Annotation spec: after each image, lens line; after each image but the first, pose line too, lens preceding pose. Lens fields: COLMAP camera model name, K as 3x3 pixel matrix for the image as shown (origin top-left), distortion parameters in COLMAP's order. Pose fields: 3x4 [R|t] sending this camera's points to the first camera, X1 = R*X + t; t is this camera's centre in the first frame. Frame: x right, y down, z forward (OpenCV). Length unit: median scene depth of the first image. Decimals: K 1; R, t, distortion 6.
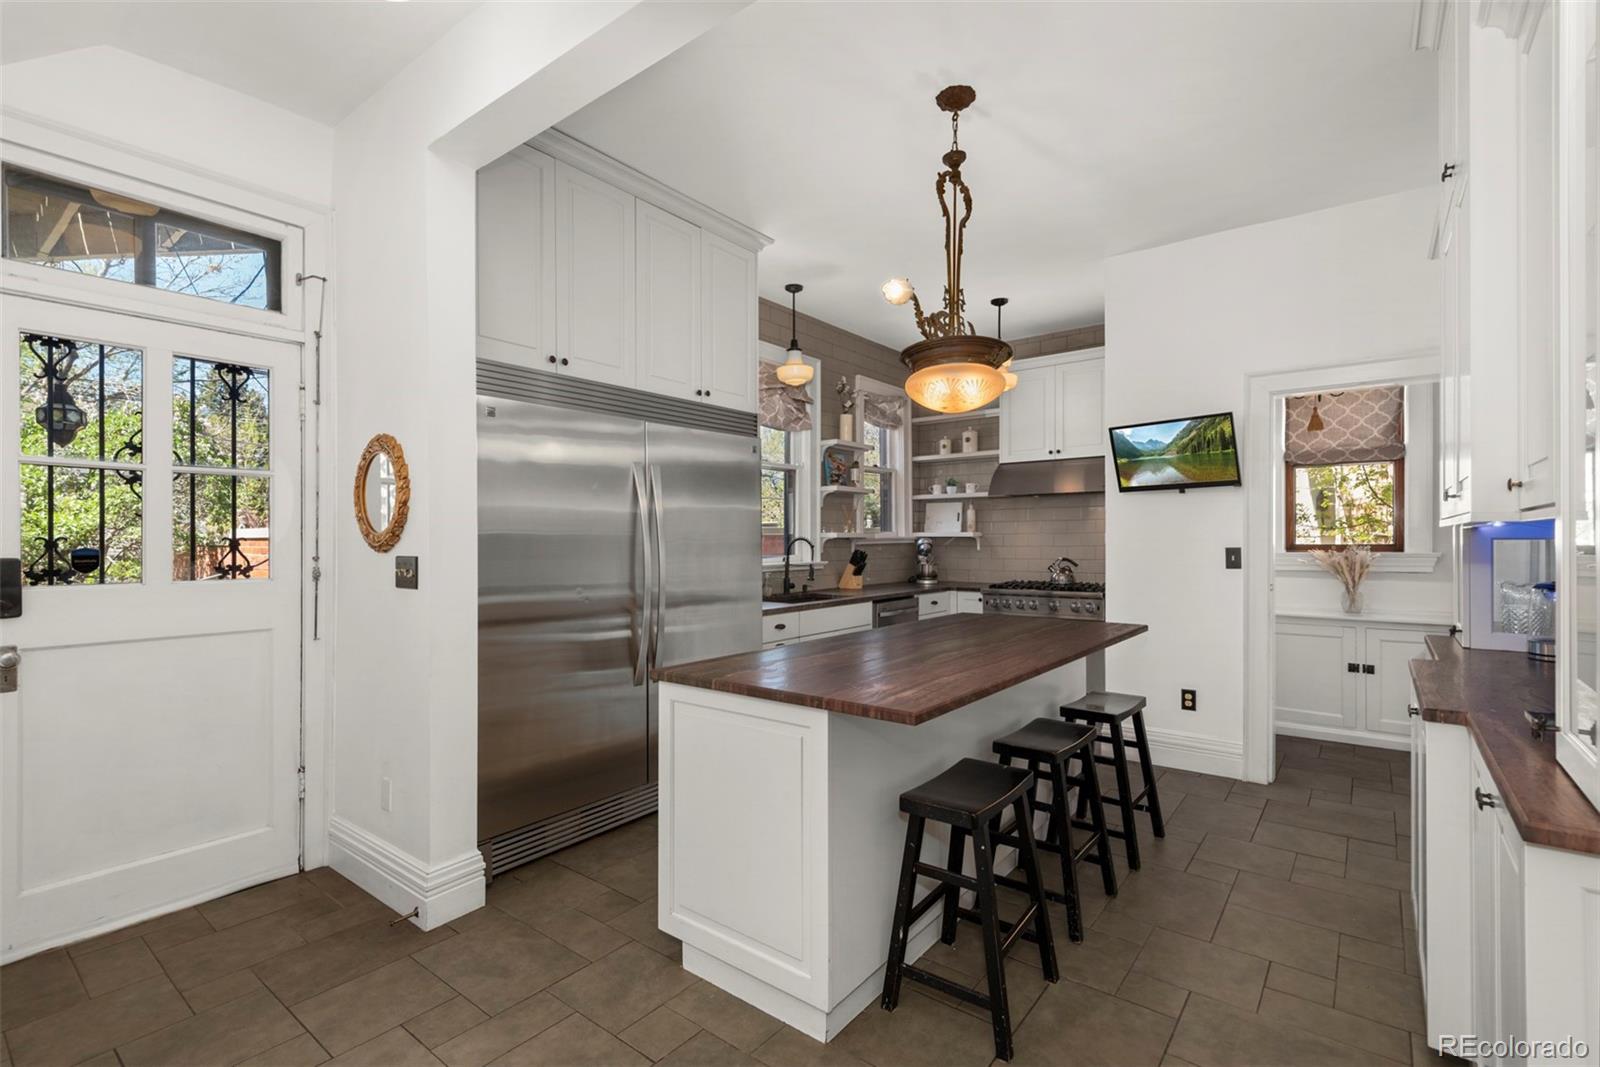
lens RADIAL K [[732.8, 0, 806.6], [0, 732.8, 533.1], [0, 0, 1]] dist [0.023681, -0.000796]
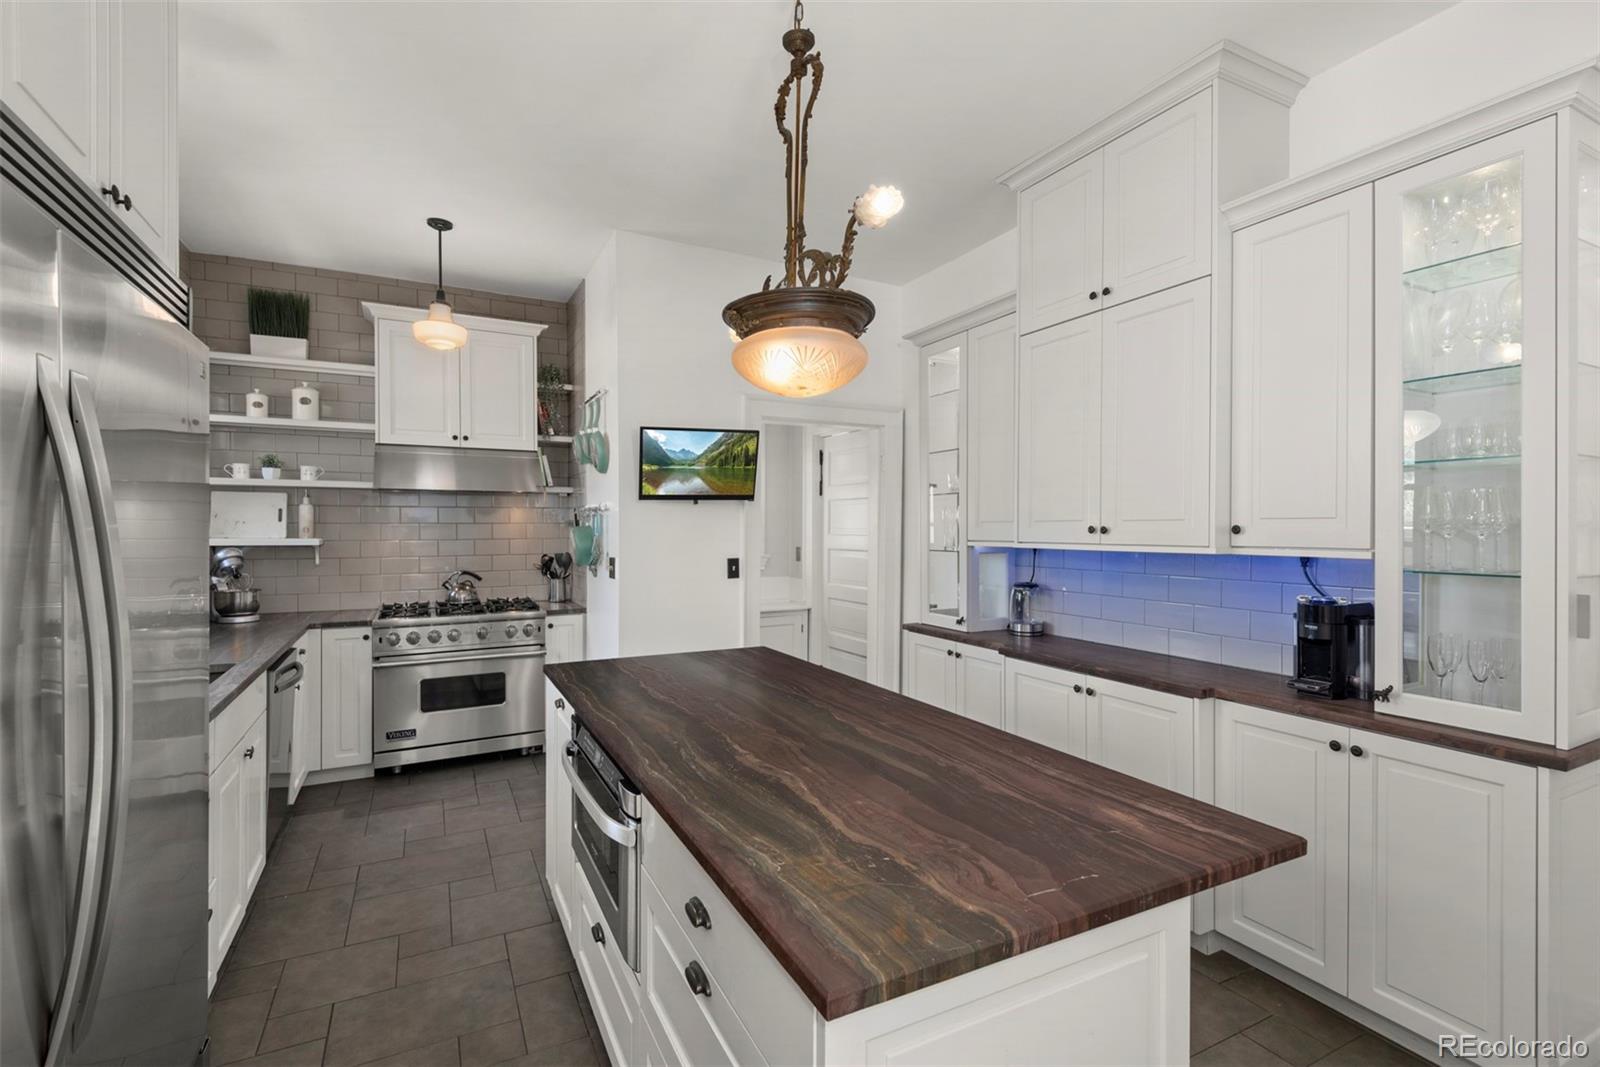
lens RADIAL K [[732.8, 0, 806.6], [0, 732.8, 533.1], [0, 0, 1]] dist [0.023681, -0.000796]
pose [[0.413772, -0.005711, 0.910363, -0.228068], [-0.009801, 0.999894, 0.010727, -0.019562], [-0.910328, -0.013361, 0.413673, 0.327397]]
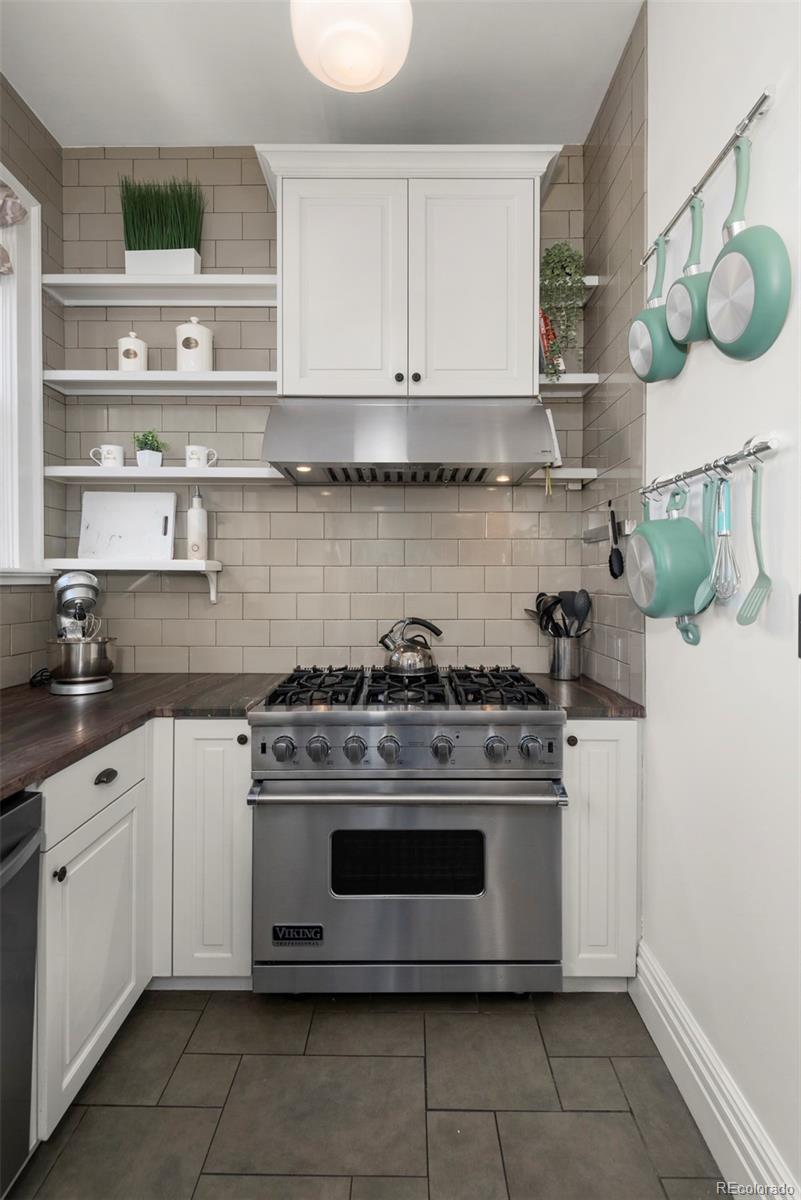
lens RADIAL K [[579.4, 0, 397.5], [0, 579.4, 590.4], [0, 0, 1]] dist [0.000420, 0.000064]
pose [[0.797775, -0.003505, 0.602945, 0.122465], [-0.010812, 0.999739, 0.020117, 0.009366], [-0.602859, -0.022567, 0.797529, 0.717157]]
